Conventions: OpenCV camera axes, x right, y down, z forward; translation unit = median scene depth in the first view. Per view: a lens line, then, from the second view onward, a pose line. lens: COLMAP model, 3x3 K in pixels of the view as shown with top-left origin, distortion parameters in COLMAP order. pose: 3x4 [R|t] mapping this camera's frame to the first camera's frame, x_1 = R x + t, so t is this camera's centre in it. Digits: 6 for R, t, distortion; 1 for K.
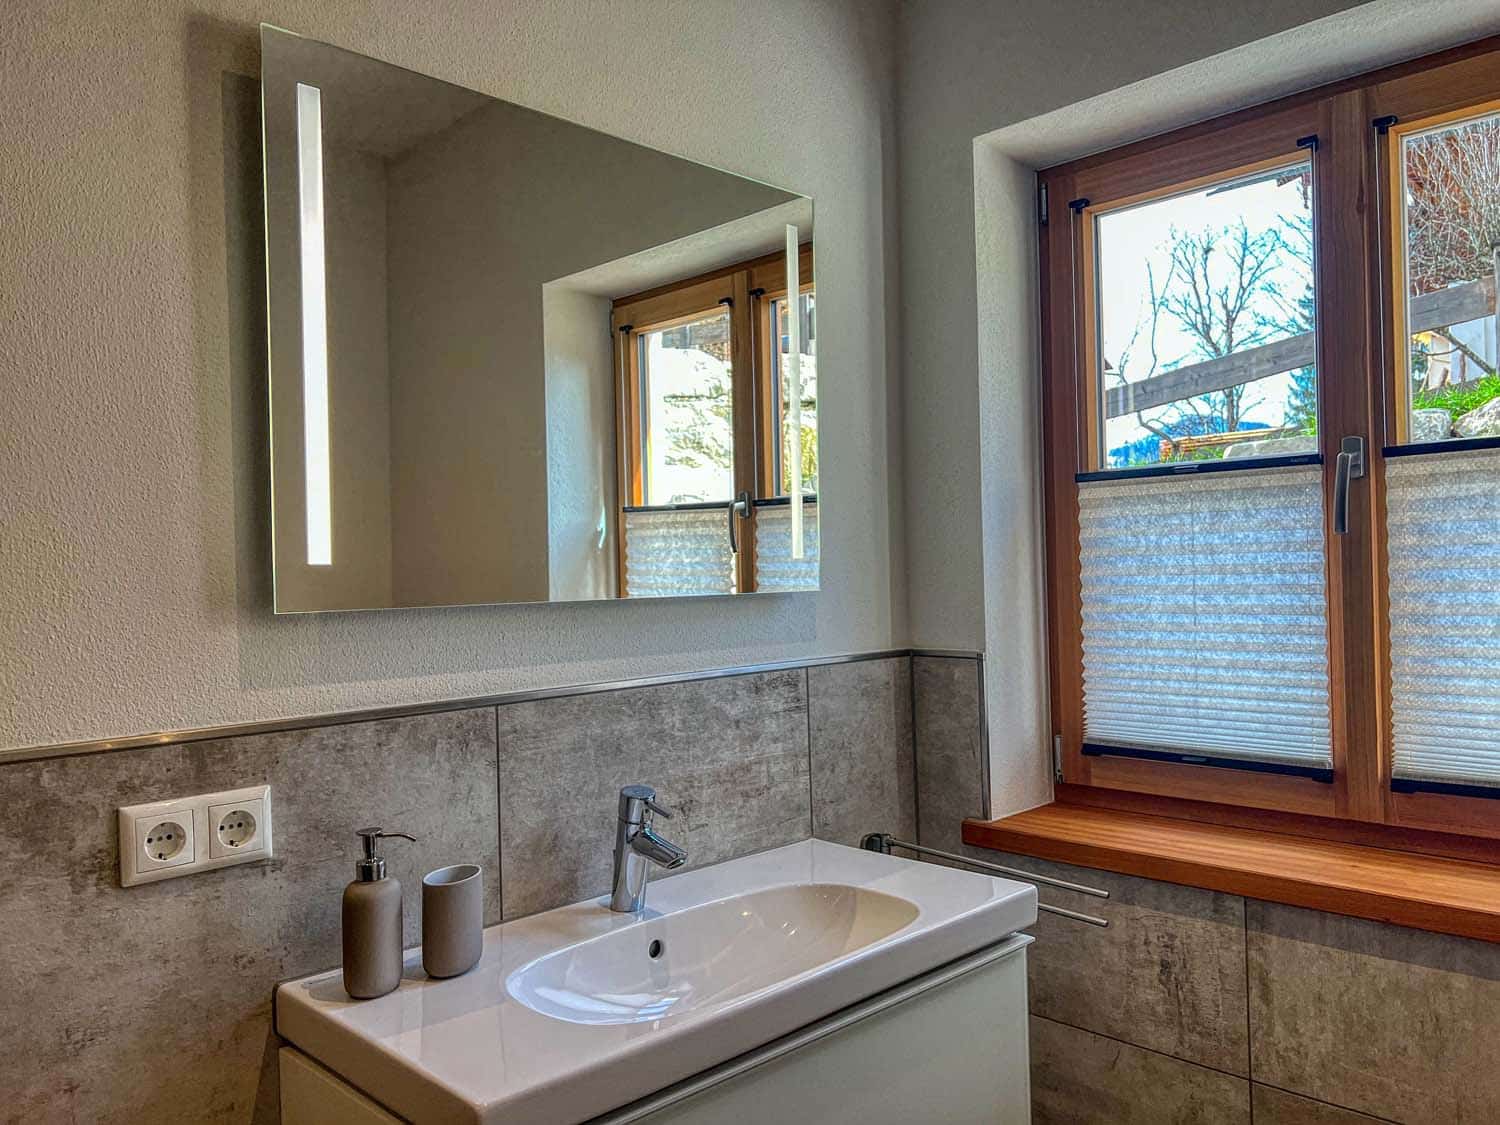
lens RADIAL K [[1123.6, 0, 734.4], [0, 1123.6, 566.7], [0, 0, 1]] dist [0.047871, -0.059415]
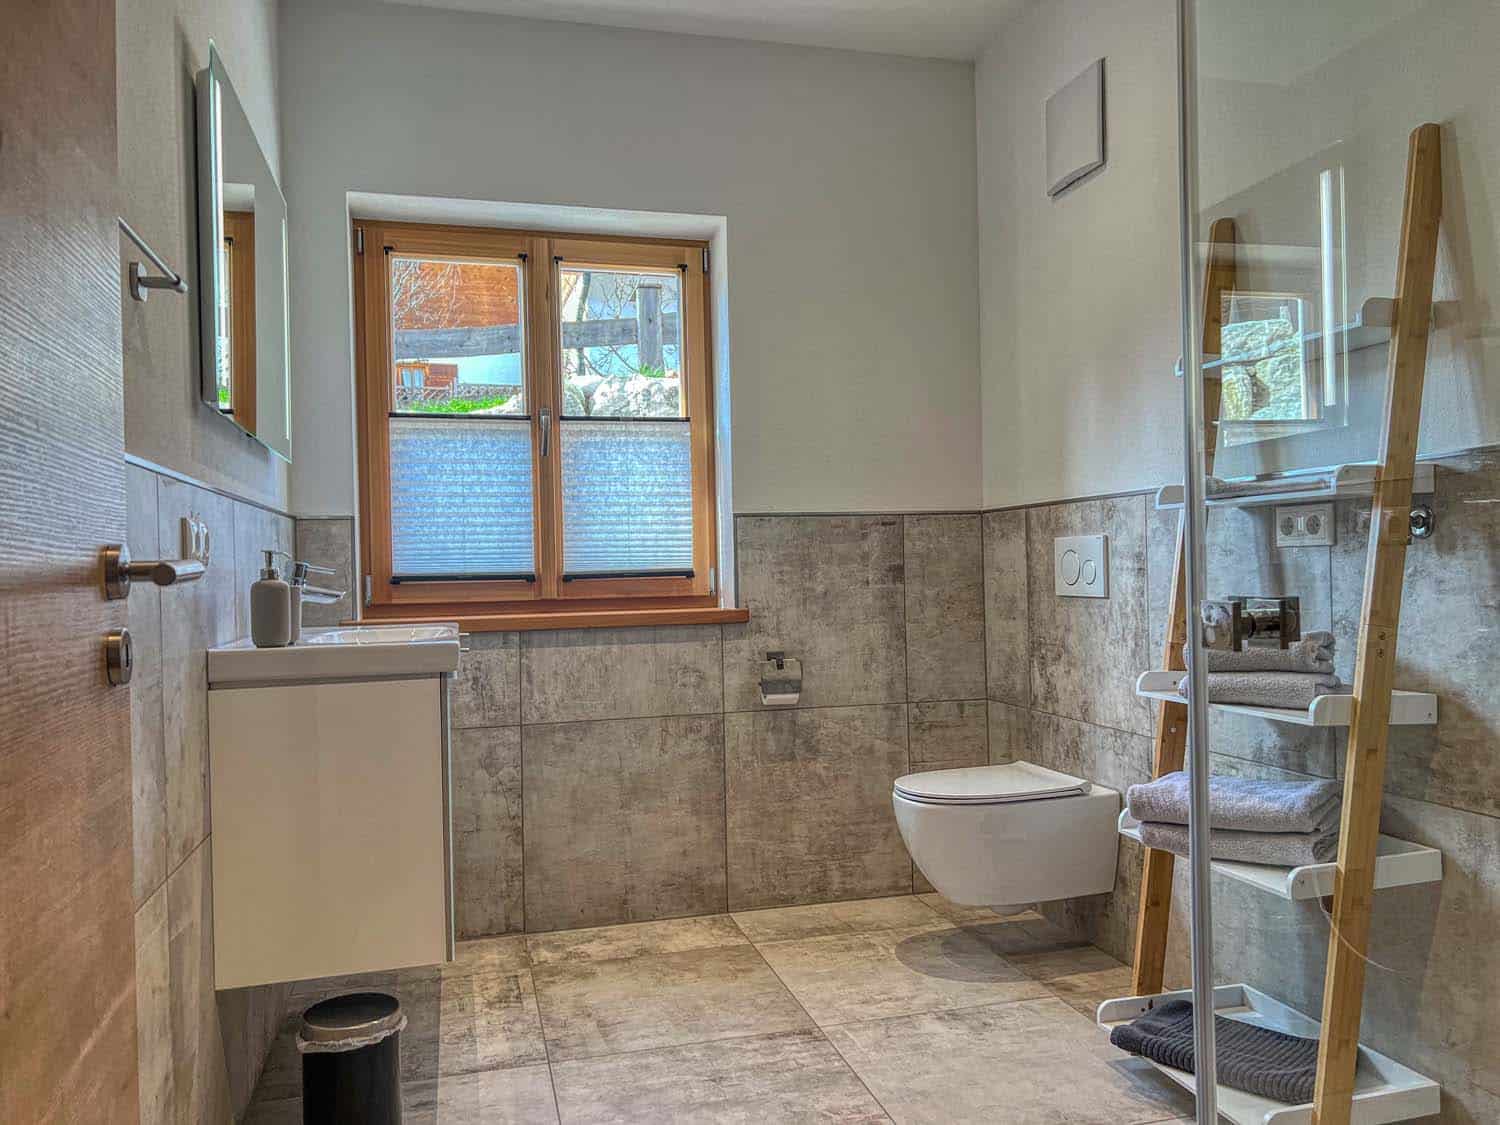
lens RADIAL K [[1123.6, 0, 747.0], [0, 1123.6, 555.9], [0, 0, 1]] dist [0.047871, -0.059415]
pose [[0.486472, 0.029740, 0.873190, -1.004581], [0.001985, 0.999380, -0.035144, 0.214438], [-0.873694, 0.018829, 0.486112, -0.279629]]
